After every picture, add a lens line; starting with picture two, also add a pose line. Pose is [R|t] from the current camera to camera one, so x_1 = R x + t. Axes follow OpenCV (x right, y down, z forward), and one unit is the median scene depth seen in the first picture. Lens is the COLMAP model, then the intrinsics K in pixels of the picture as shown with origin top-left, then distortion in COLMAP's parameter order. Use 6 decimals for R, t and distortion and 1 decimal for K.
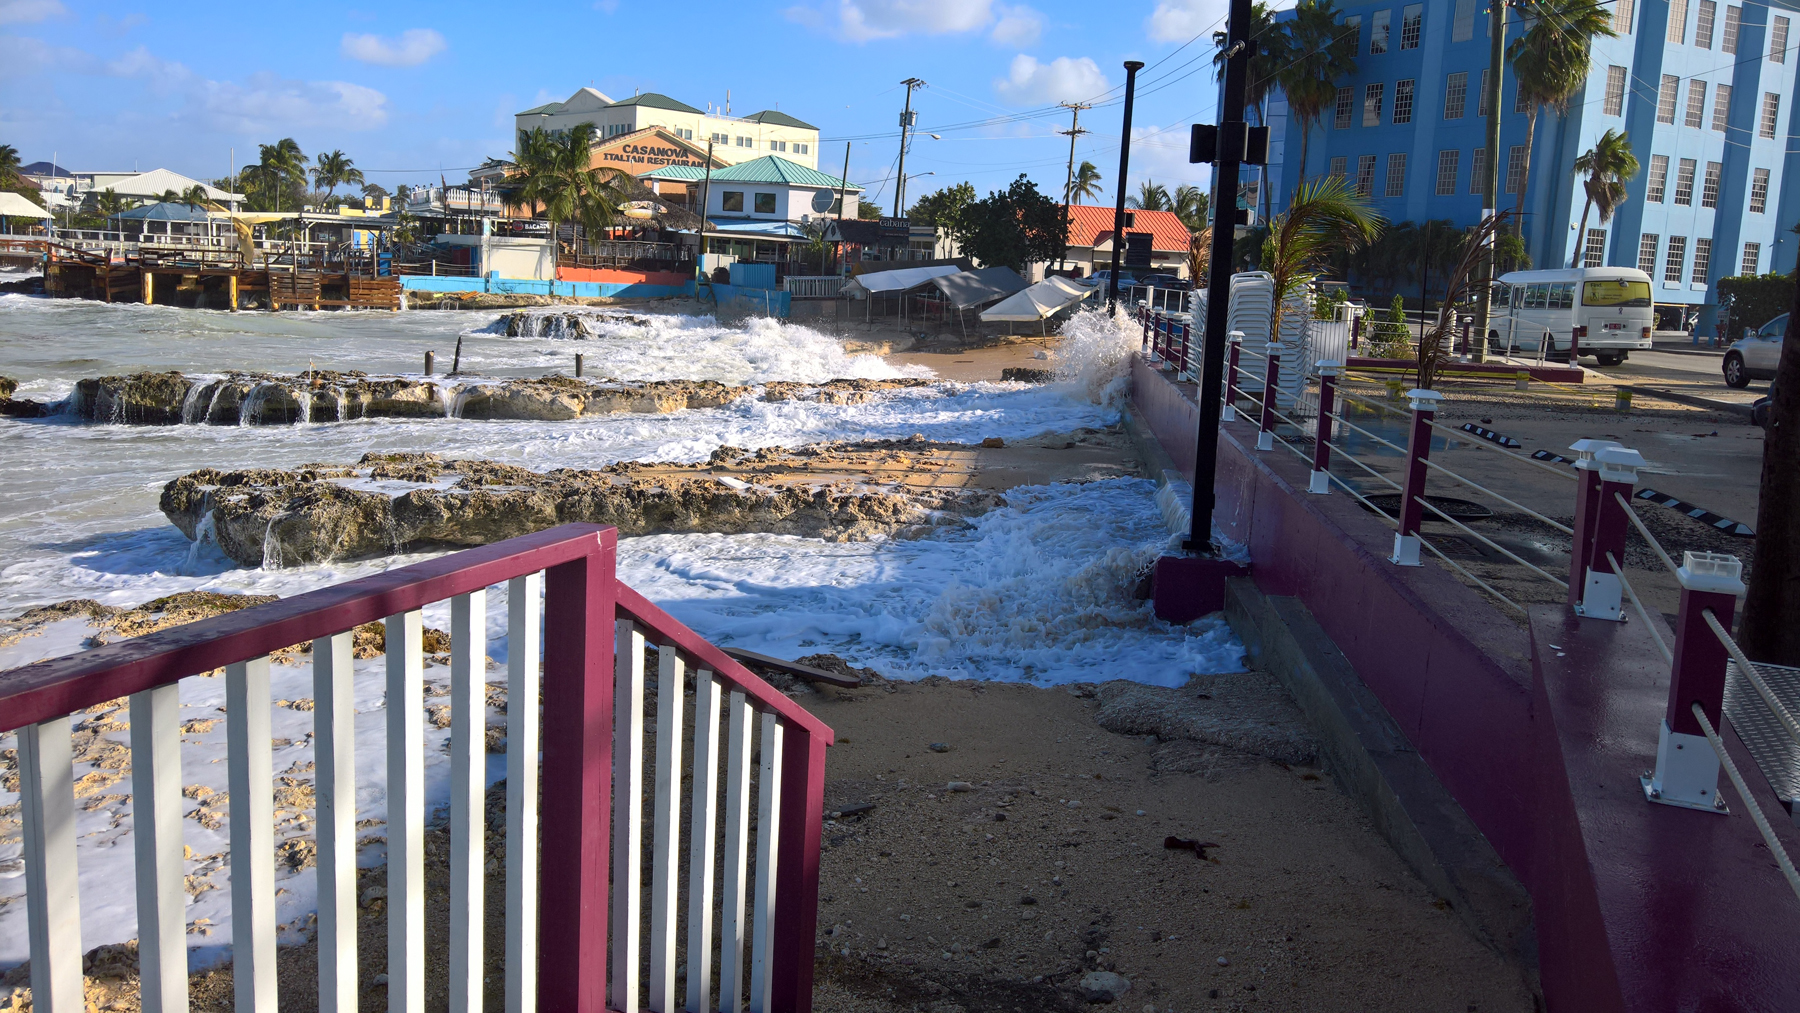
lens RADIAL K [[1334.3, 0, 898.2], [0, 1334.3, 501.6], [0, 0, 1]] dist [0.011557, -0.012877]
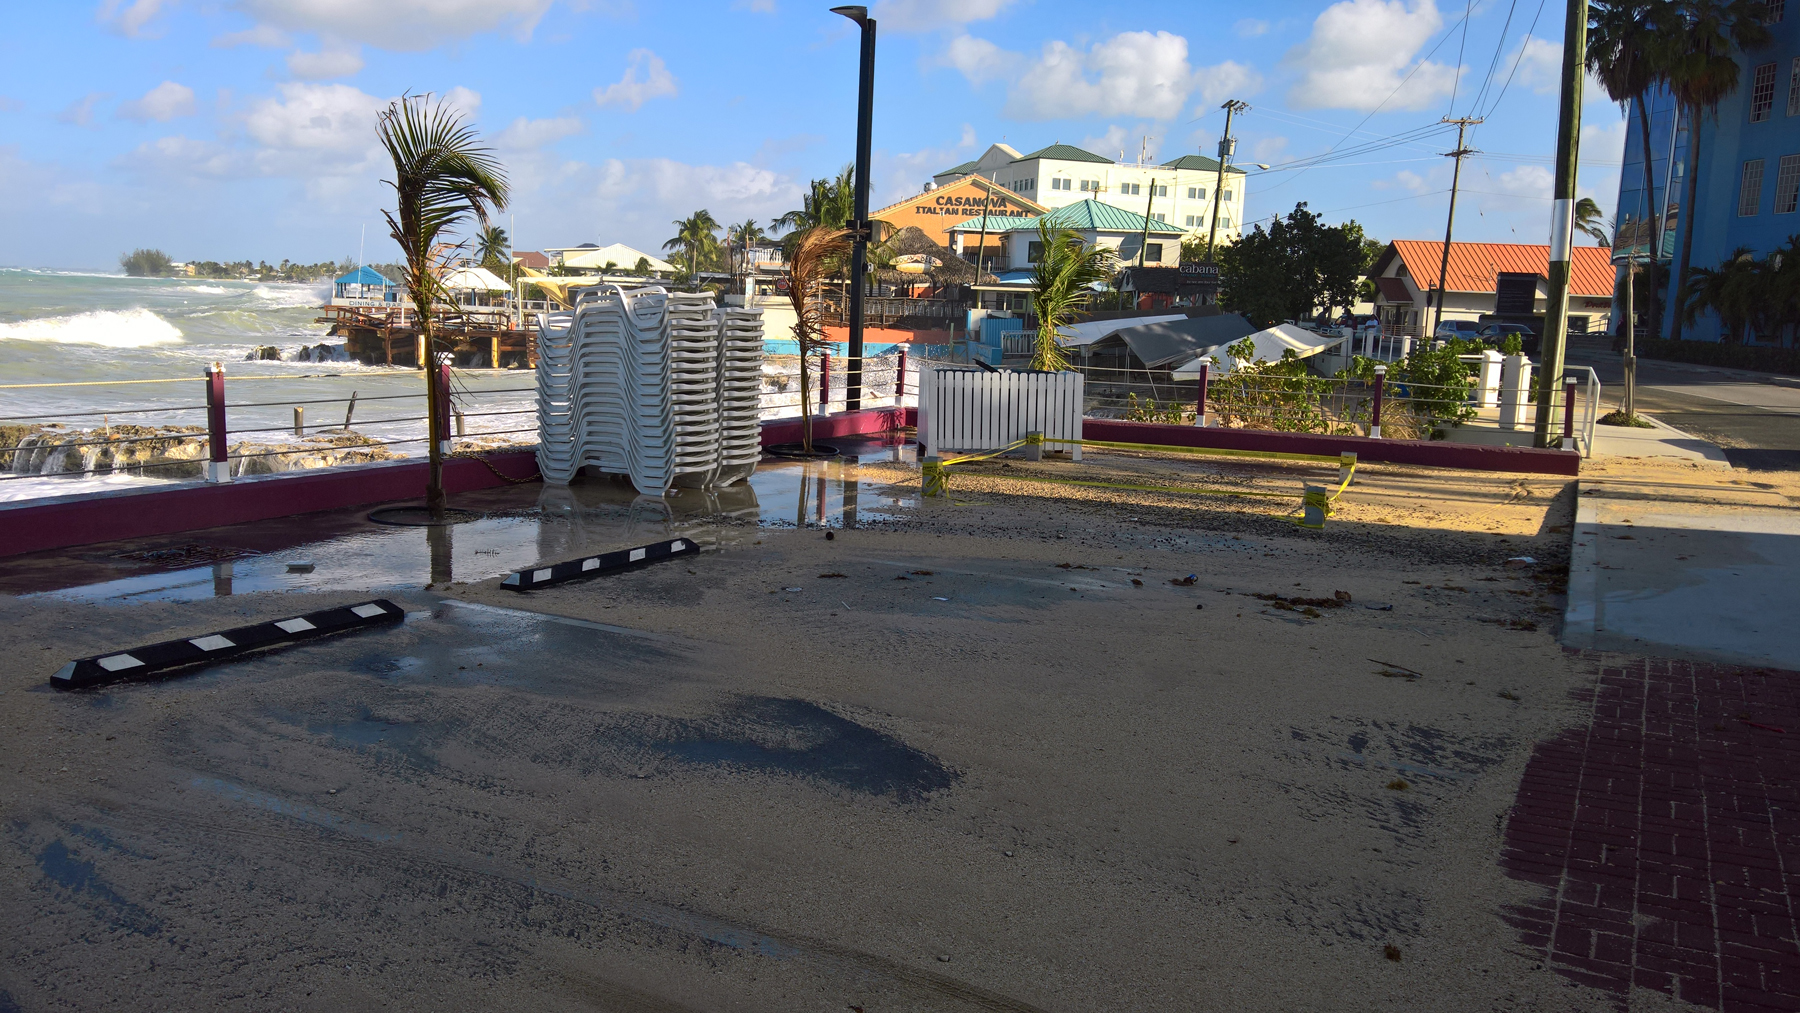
lens RADIAL K [[1388.2, 0, 874.0], [0, 1388.2, 499.8], [0, 0, 1]] dist [0.040414, -0.043284]
pose [[0.924969, 0.032593, -0.378642, 0.145454], [-0.052352, 0.997745, -0.042004, -0.010386], [0.376419, 0.058675, 0.924590, 0.094245]]
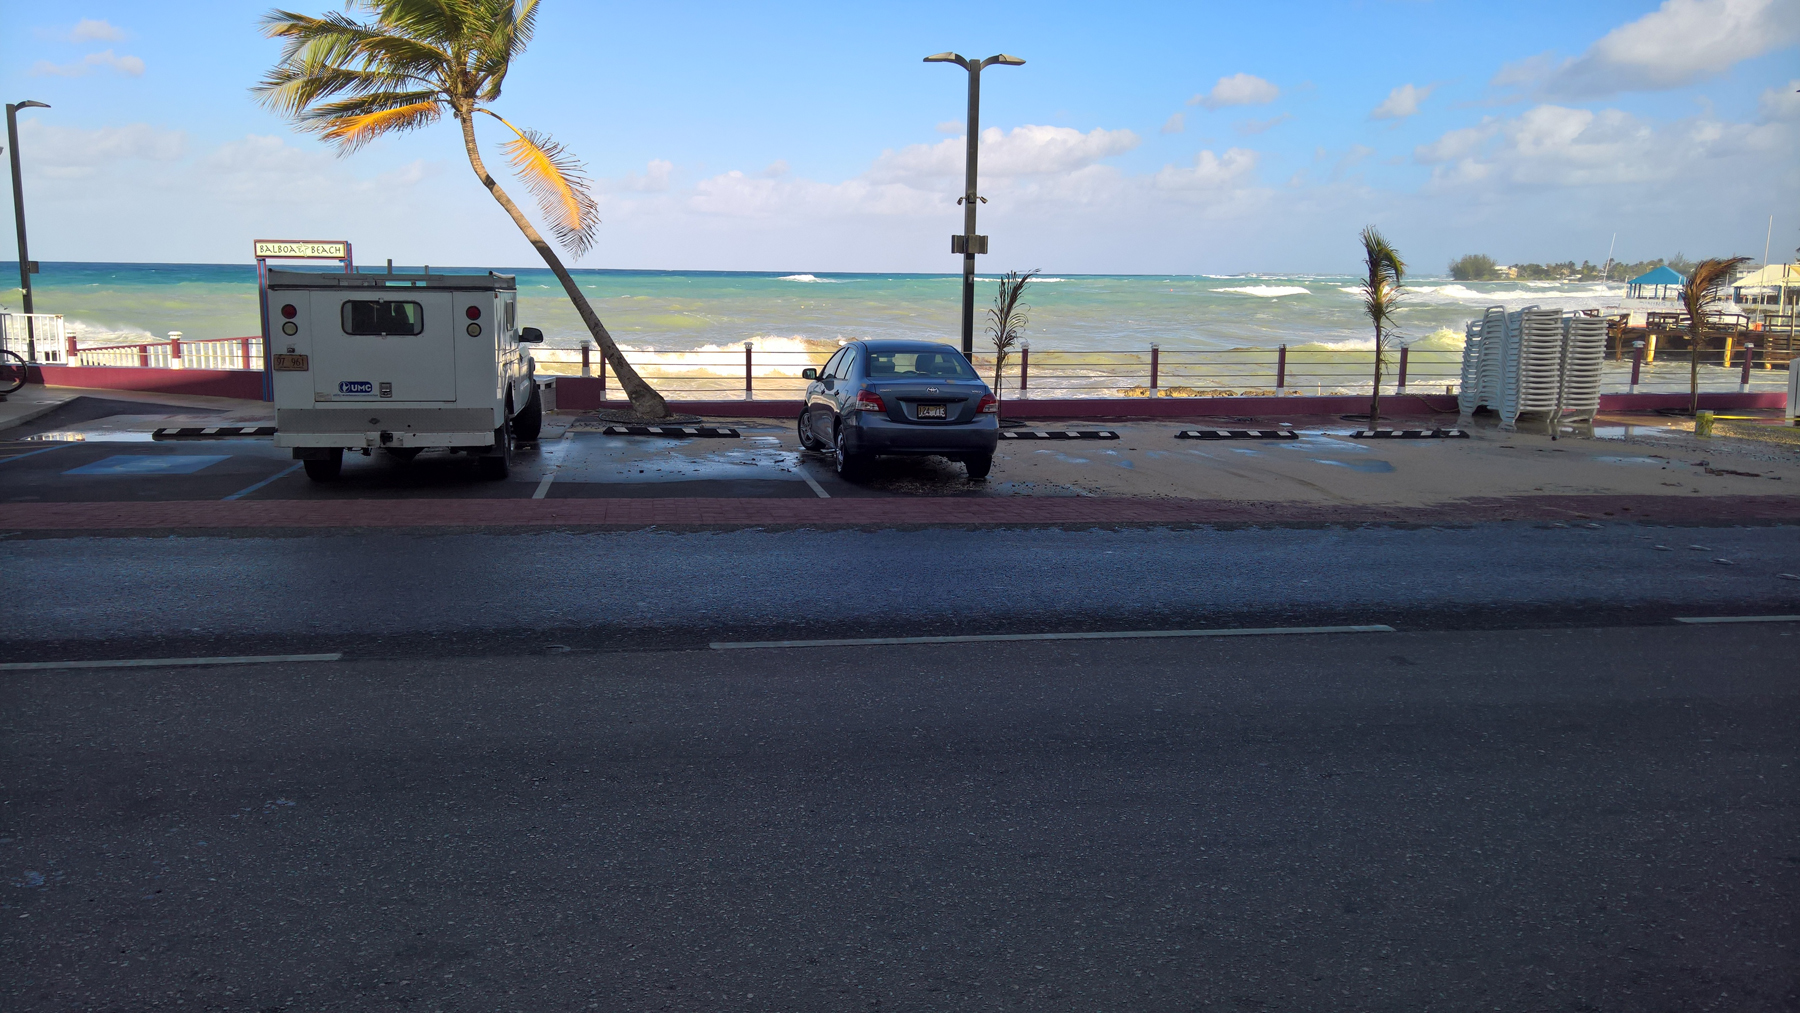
lens RADIAL K [[1388.2, 0, 867.6], [0, 1388.2, 512.6], [0, 0, 1]] dist [0.040414, -0.043284]
pose [[0.288792, 0.114362, -0.950537, 0.278503], [-0.163402, 0.984160, 0.068763, 0.001950], [0.943345, 0.135461, 0.302904, 0.032748]]
